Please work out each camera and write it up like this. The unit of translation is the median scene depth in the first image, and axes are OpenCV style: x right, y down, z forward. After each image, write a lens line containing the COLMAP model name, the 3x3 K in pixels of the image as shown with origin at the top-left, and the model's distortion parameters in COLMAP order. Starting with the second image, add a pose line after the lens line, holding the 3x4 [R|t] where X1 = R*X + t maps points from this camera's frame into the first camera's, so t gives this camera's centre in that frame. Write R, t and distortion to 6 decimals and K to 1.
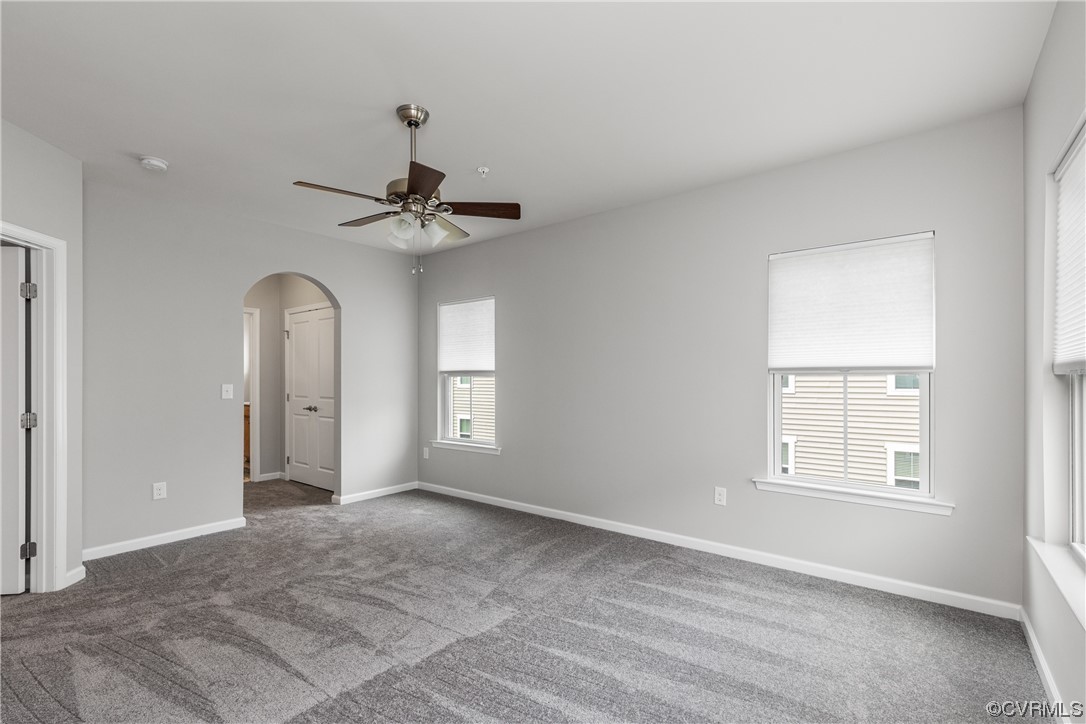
lens RADIAL K [[493.0, 0, 550.9], [0, 493.0, 378.2], [0, 0, 1]] dist [0.005751, -0.000925]
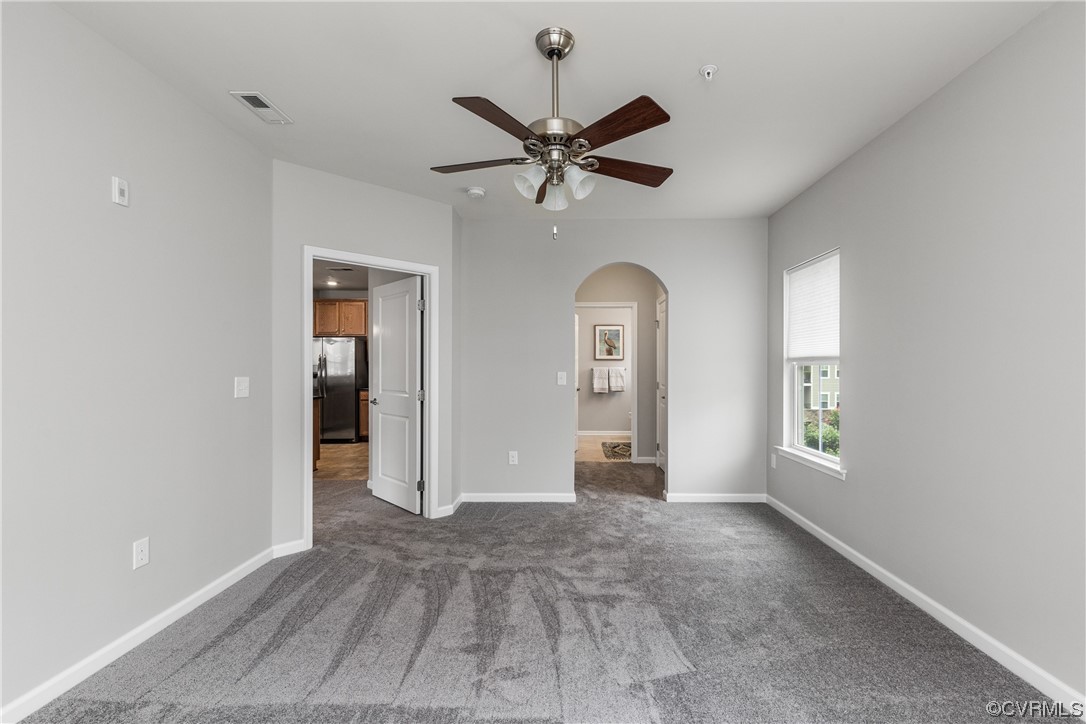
lens RADIAL K [[493.0, 0, 549.5], [0, 493.0, 369.1], [0, 0, 1]] dist [0.005751, -0.000925]
pose [[0.611945, 0.007108, -0.790868, 0.270576], [-0.004914, 0.999974, 0.005185, -0.000852], [0.790885, 0.000713, 0.611965, 0.371549]]
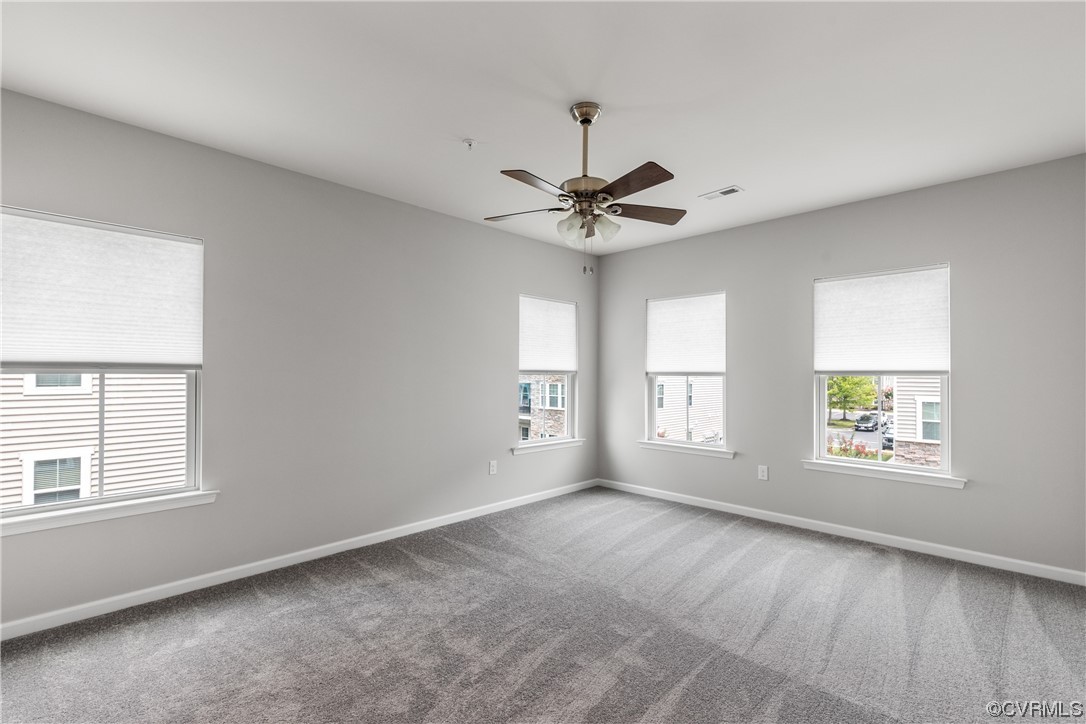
lens RADIAL K [[493.0, 0, 545.7], [0, 493.0, 368.9], [0, 0, 1]] dist [0.005751, -0.000925]
pose [[0.091667, 0.016699, 0.995650, -0.956149], [-0.003682, 0.999858, -0.016431, -0.000012], [-0.995783, -0.002160, 0.091715, 0.750587]]
